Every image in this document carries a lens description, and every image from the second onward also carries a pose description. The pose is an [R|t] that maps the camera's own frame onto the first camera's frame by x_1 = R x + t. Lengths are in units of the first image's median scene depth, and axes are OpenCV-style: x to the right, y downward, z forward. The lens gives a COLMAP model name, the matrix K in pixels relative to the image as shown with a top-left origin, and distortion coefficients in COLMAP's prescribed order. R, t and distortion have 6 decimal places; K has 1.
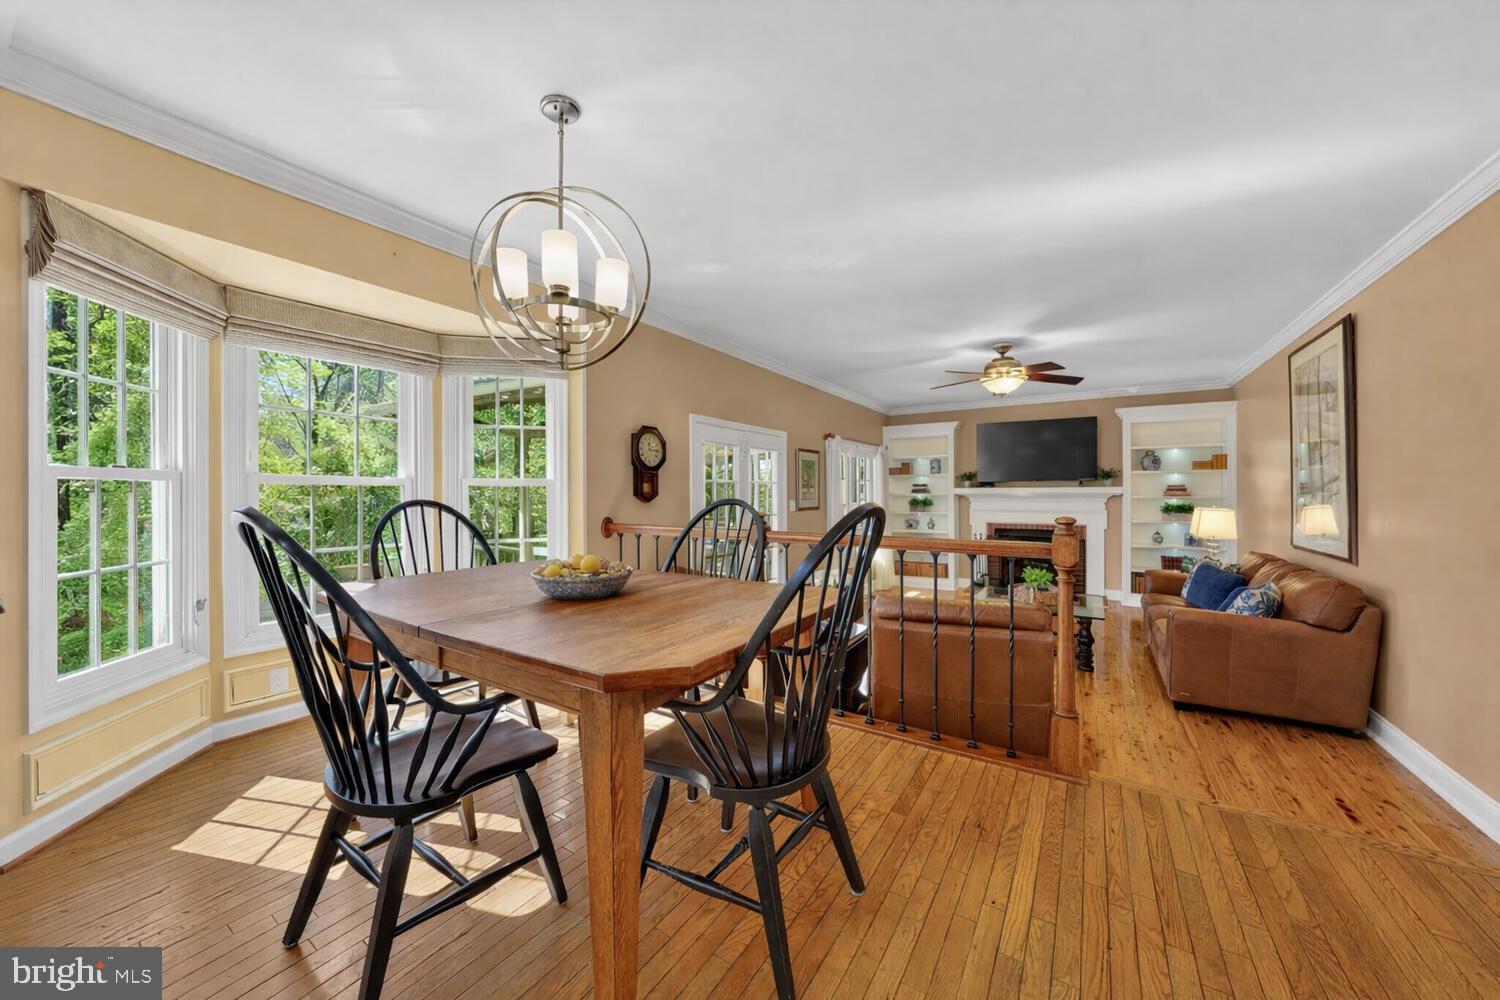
lens RADIAL K [[537.0, 0, 742.3], [0, 537.0, 493.6], [0, 0, 1]] dist [0.001228, -0.000093]
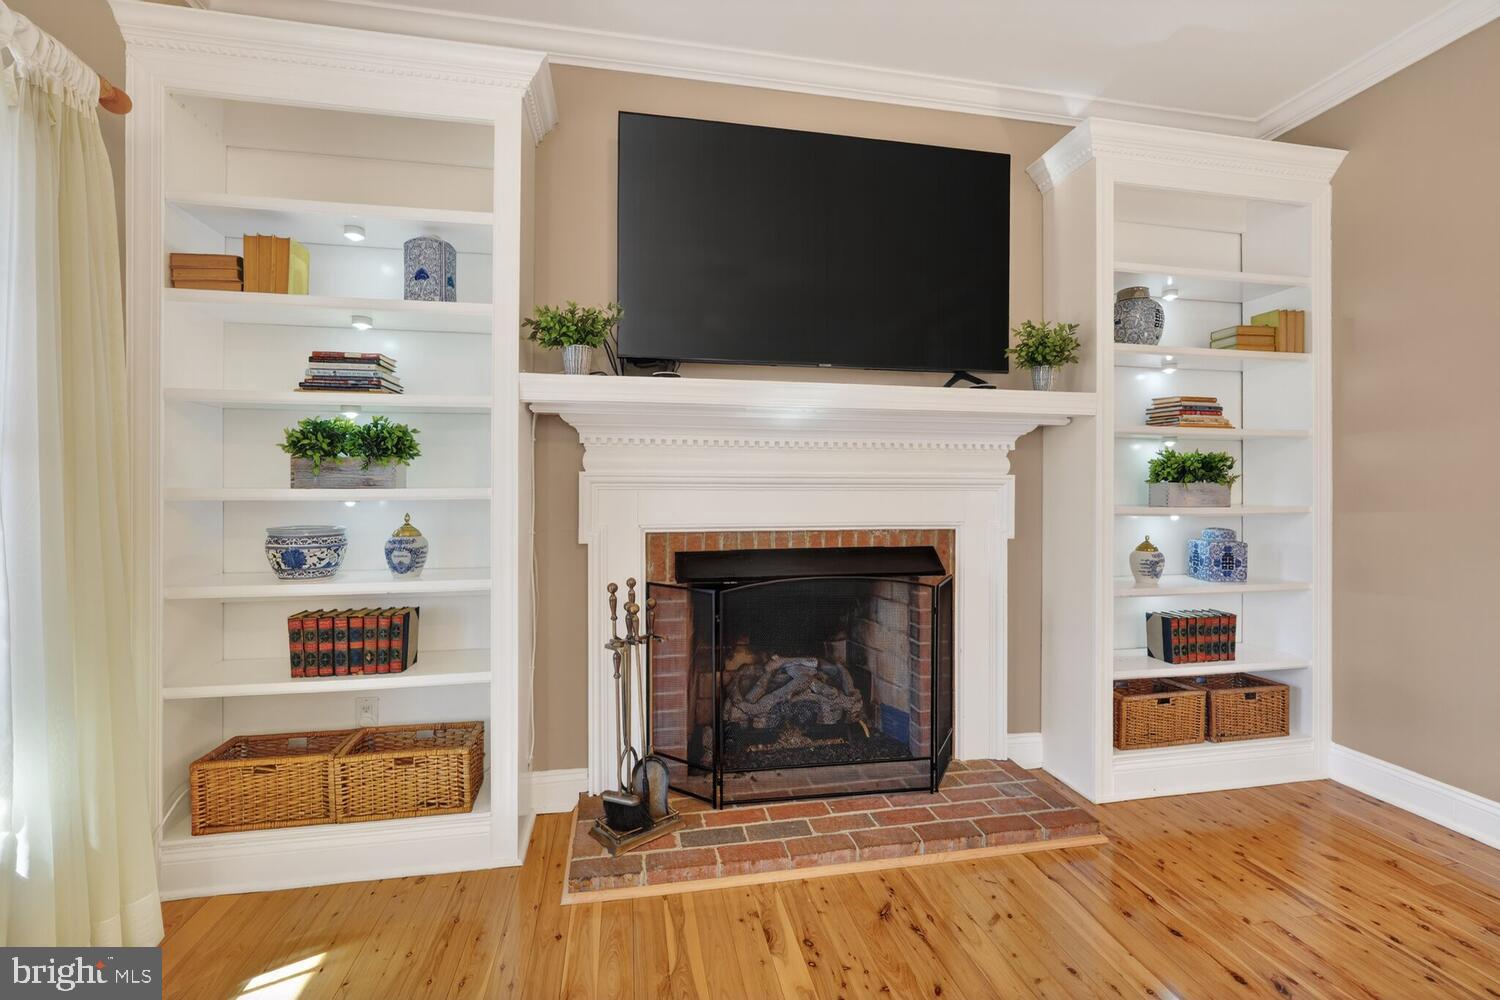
lens RADIAL K [[647.6, 0, 746.1], [0, 647.6, 499.3], [0, 0, 1]] dist [-0.002498, -0.000115]
pose [[0.731460, -0.000911, 0.681883, 0.327724], [-0.001156, 0.999996, 0.002577, 0.044343], [-0.681883, -0.002673, 0.731456, 0.862318]]
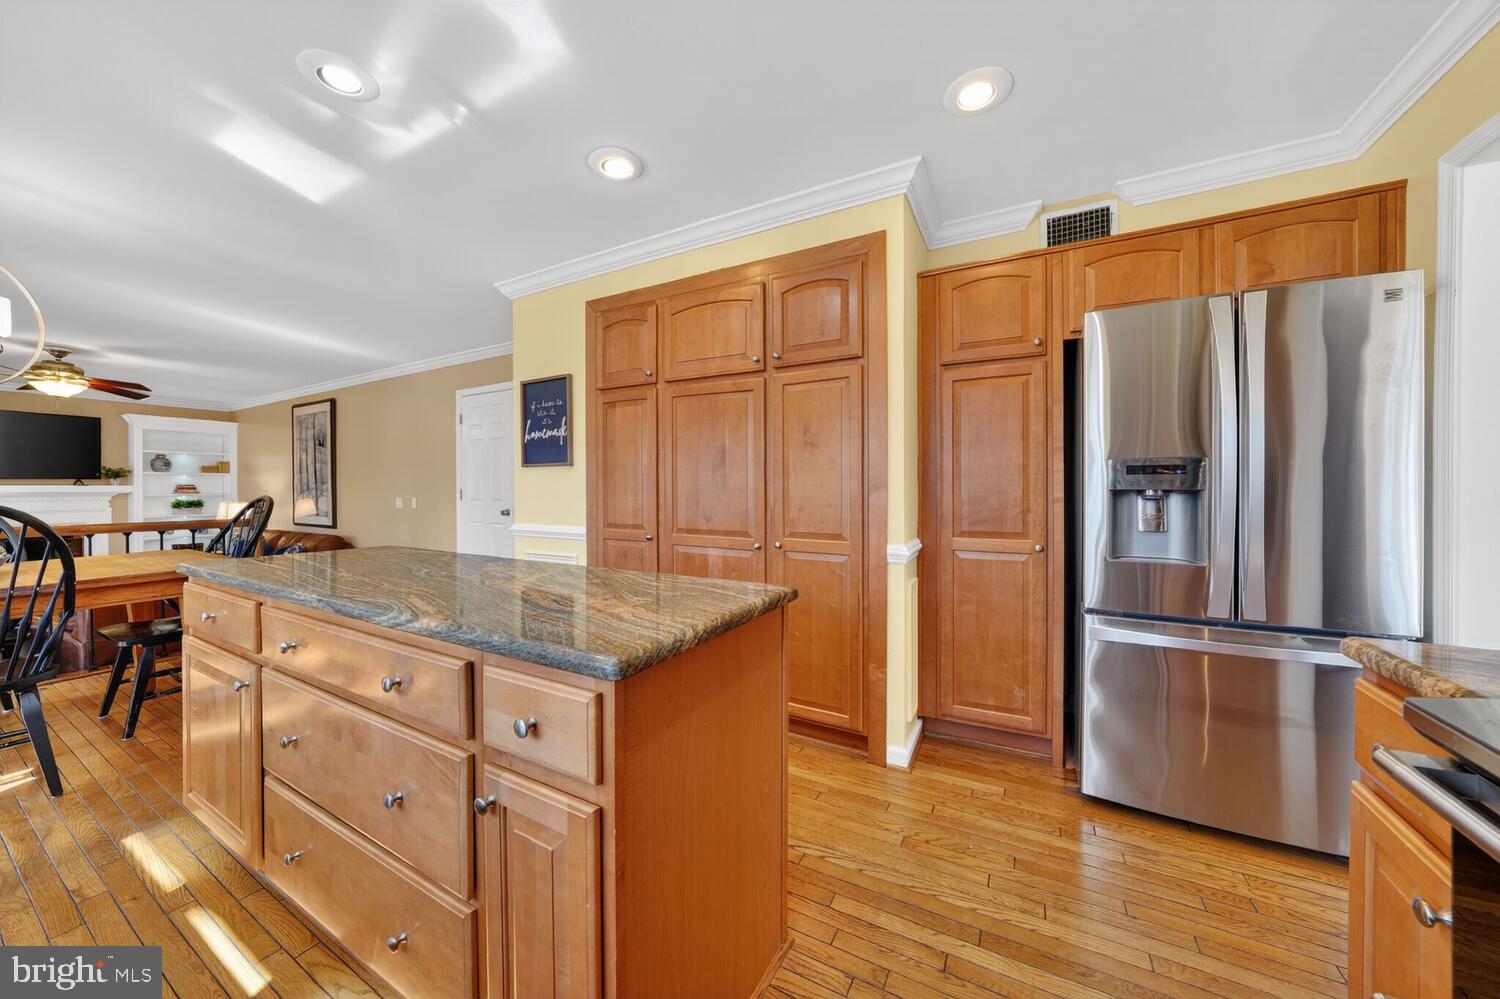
lens RADIAL K [[537.0, 0, 746.8], [0, 537.0, 492.4], [0, 0, 1]] dist [0.001228, -0.000093]
pose [[-0.045680, -0.009352, 0.998912, -0.444736], [0.005516, 0.999939, 0.009614, -0.002447], [-0.998941, 0.005949, -0.045626, -0.199532]]
